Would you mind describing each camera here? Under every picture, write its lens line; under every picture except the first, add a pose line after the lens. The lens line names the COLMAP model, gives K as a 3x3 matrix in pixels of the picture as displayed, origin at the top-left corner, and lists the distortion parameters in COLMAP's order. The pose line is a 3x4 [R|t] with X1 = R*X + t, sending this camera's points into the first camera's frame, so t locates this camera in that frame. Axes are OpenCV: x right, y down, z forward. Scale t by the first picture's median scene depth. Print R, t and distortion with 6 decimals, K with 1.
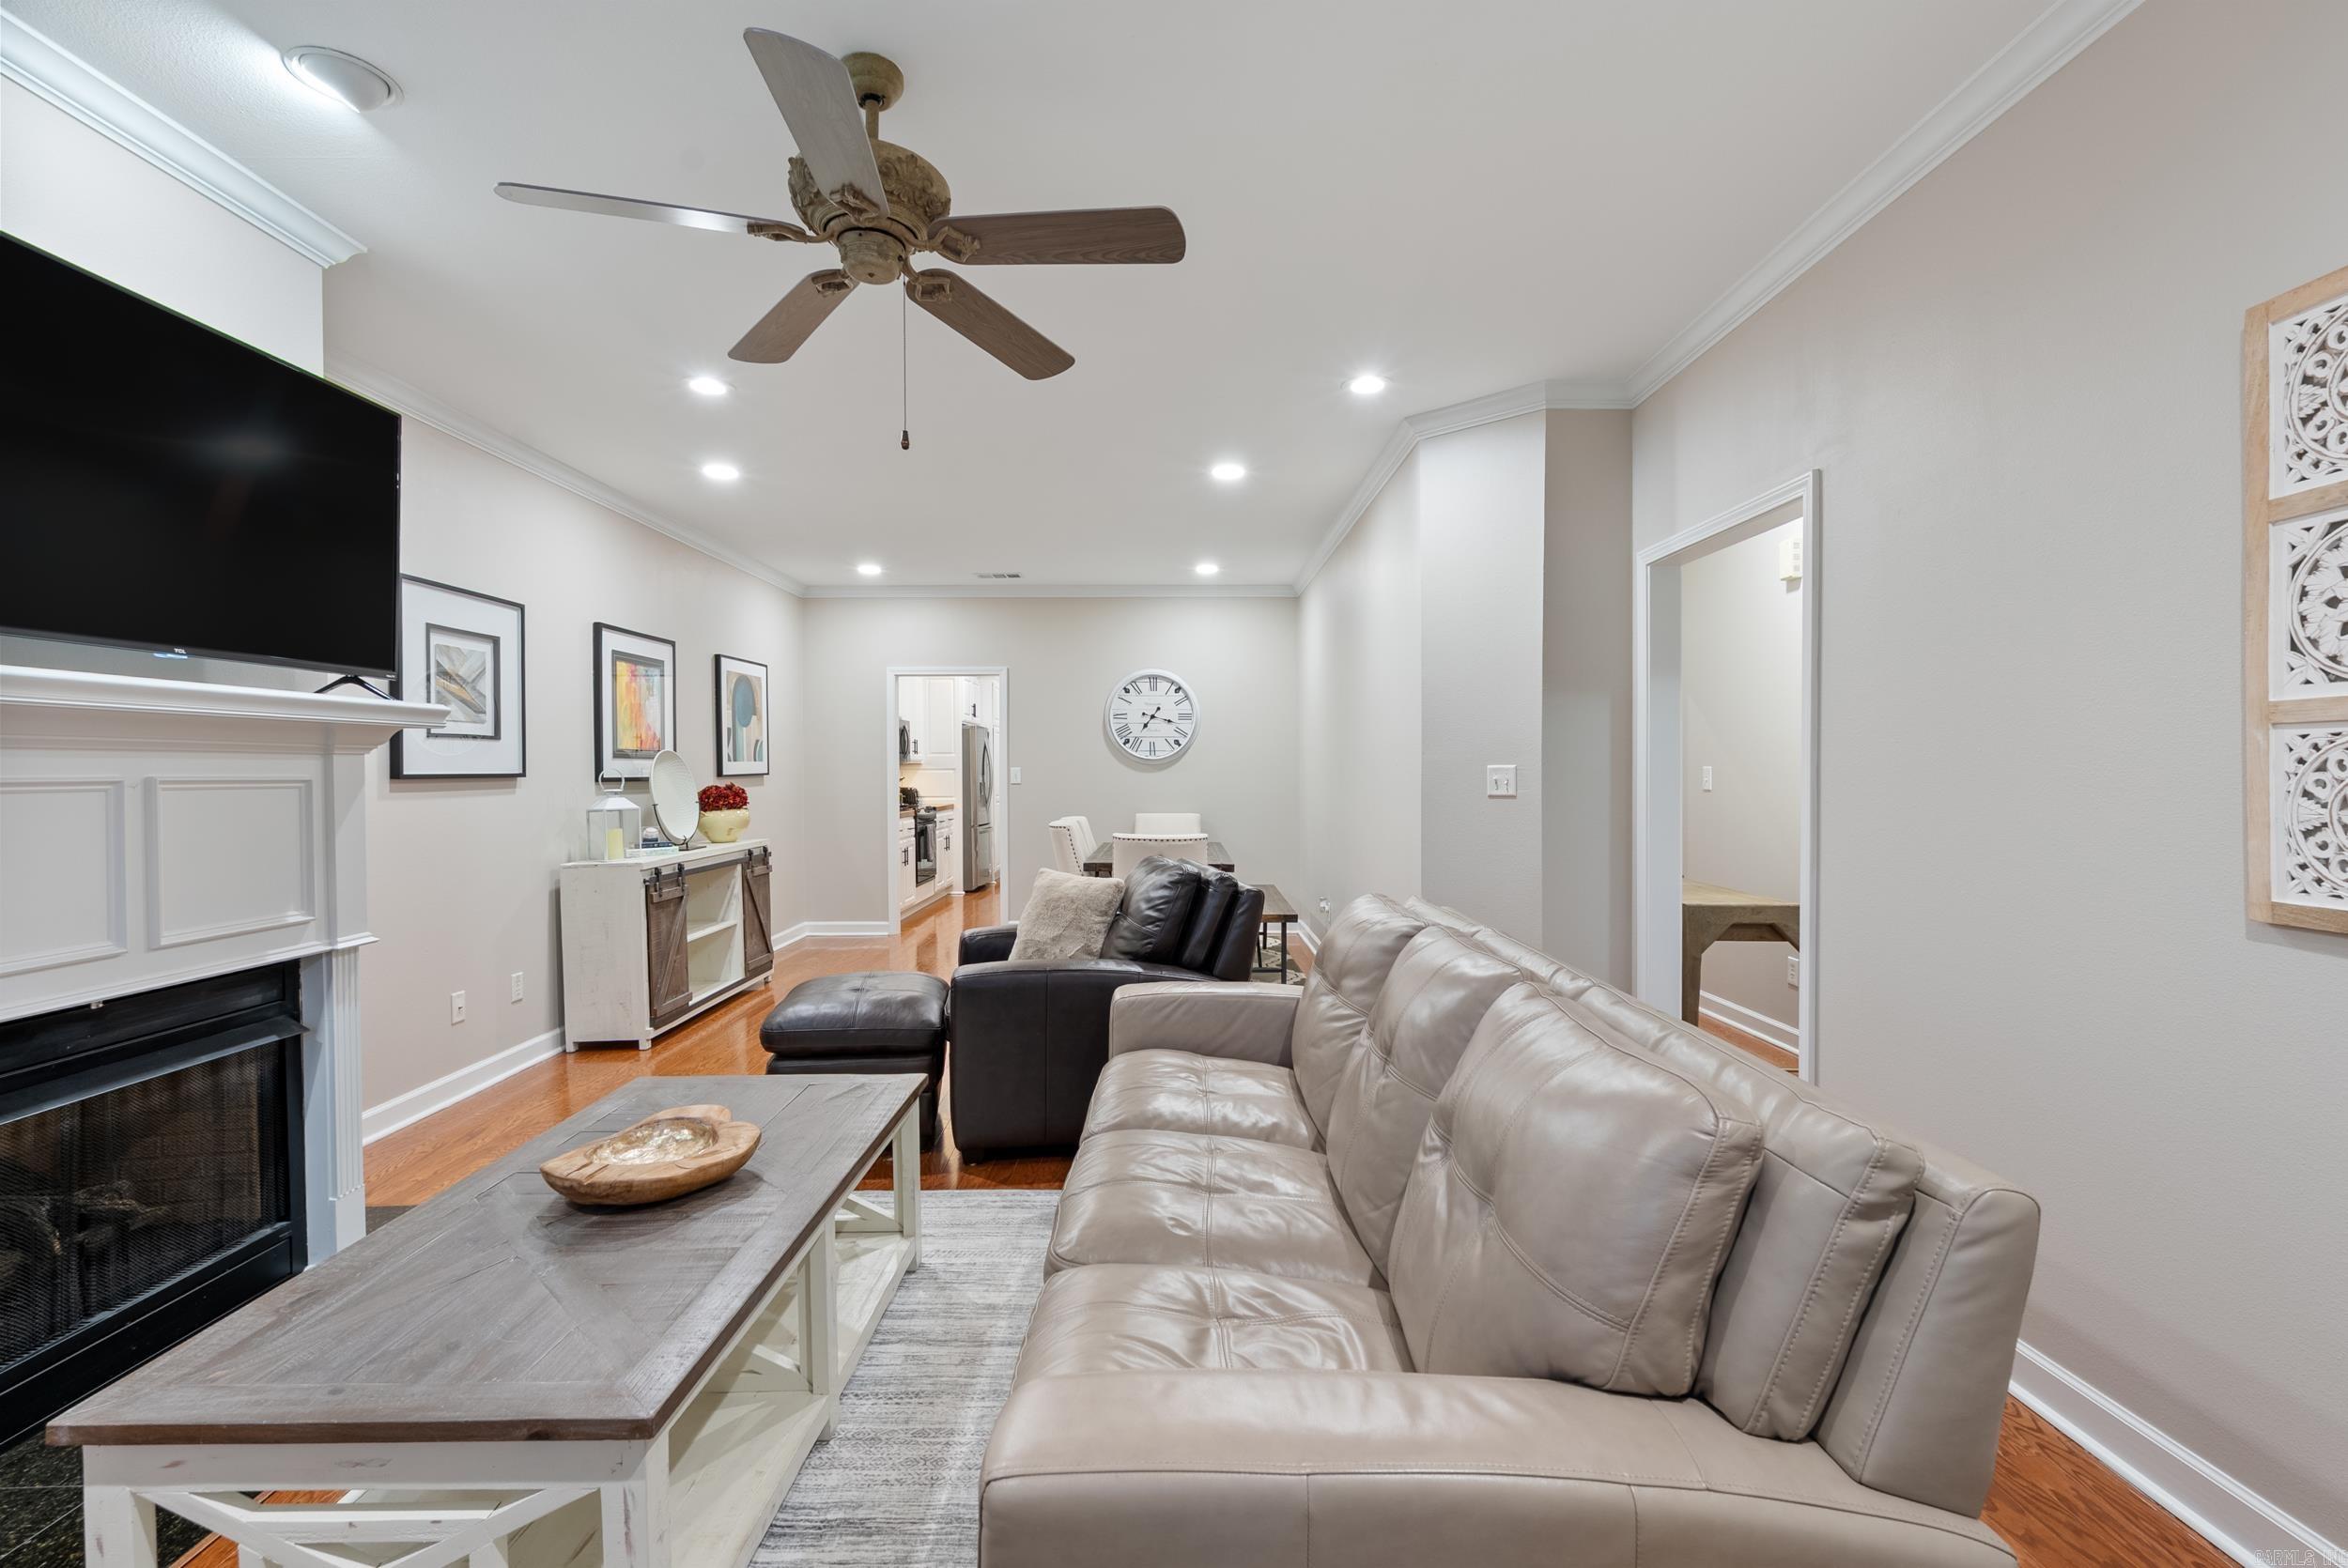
lens RADIAL K [[1034.4, 0, 1178.1], [0, 1034.4, 788.9], [0, 0, 1]] dist [-0.005769, 0.000401]
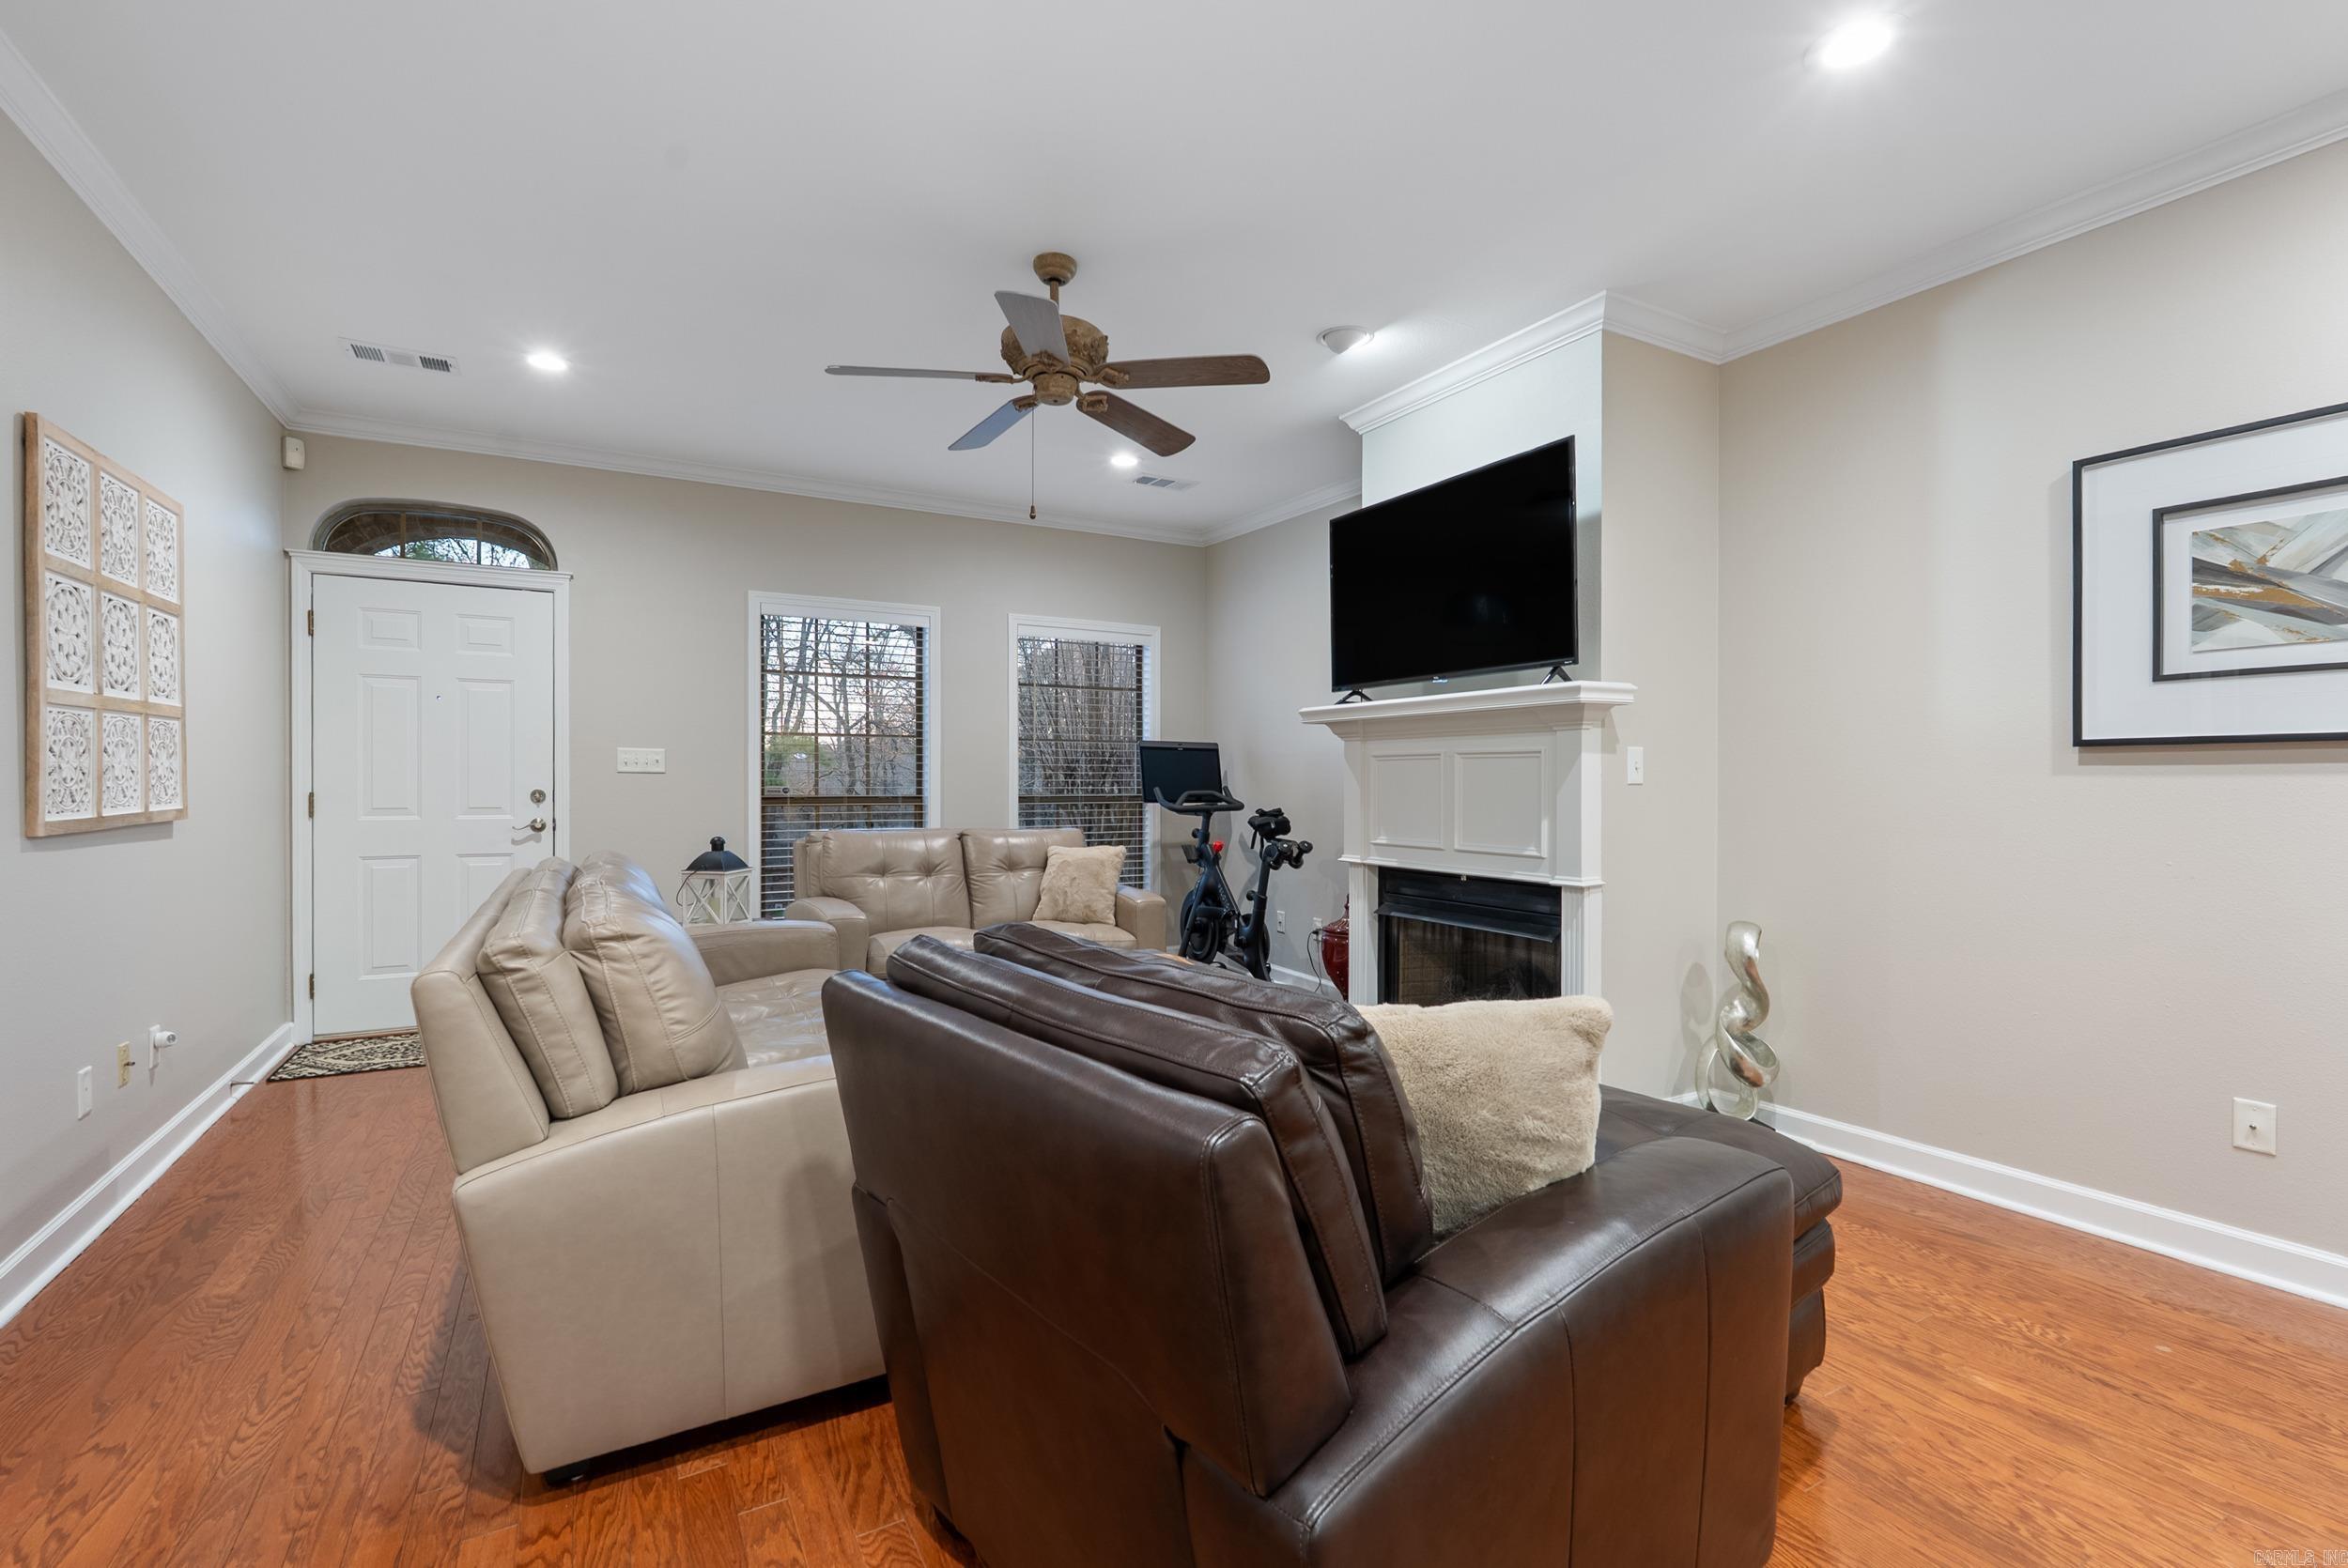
lens RADIAL K [[1044.0, 0, 1173.4], [0, 1044.0, 791.2], [0, 0, 1]] dist [-0.005216, 0.000751]
pose [[-0.876145, 0.008374, -0.481975, 0.104941], [-0.006406, 0.999559, 0.029012, 0.003463], [0.482005, 0.028506, -0.875705, 0.922167]]
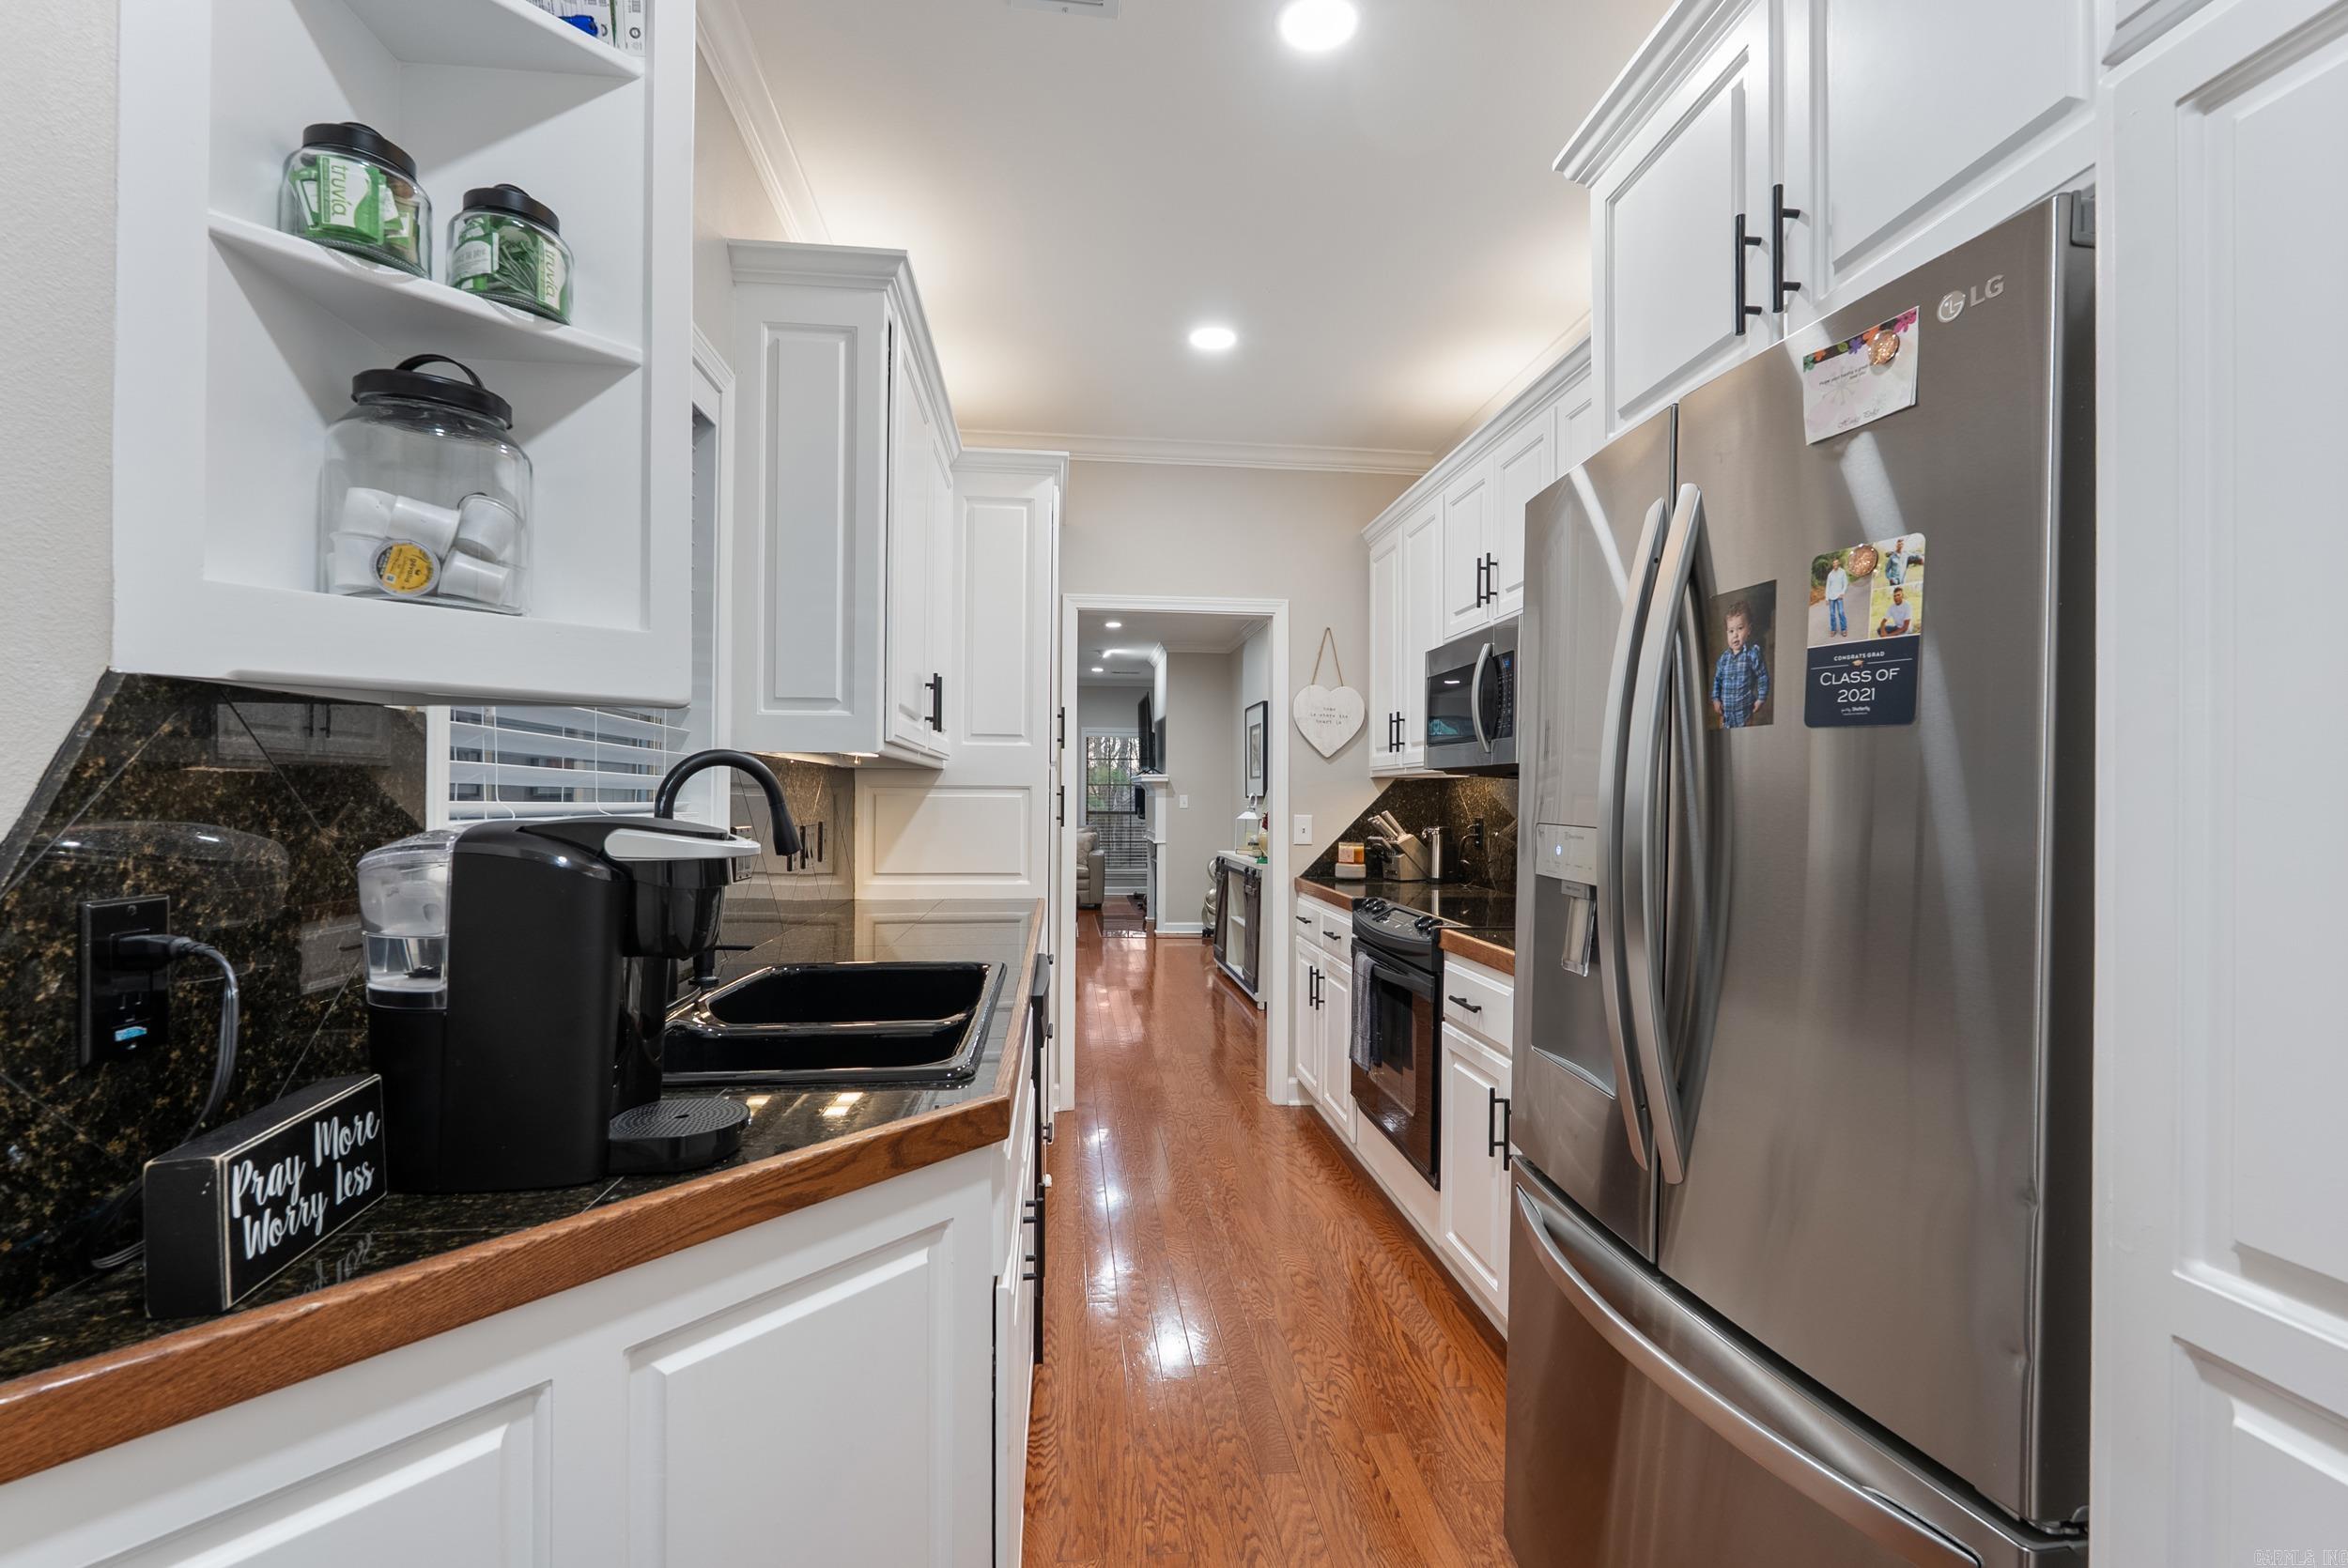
lens RADIAL K [[1034.4, 0, 1178.1], [0, 1034.4, 788.9], [0, 0, 1]] dist [-0.005769, 0.000401]
pose [[-0.994732, -0.001003, -0.102504, -0.252729], [-0.002255, 0.999924, 0.012097, -0.039518], [0.102484, 0.012265, -0.994659, 2.273169]]
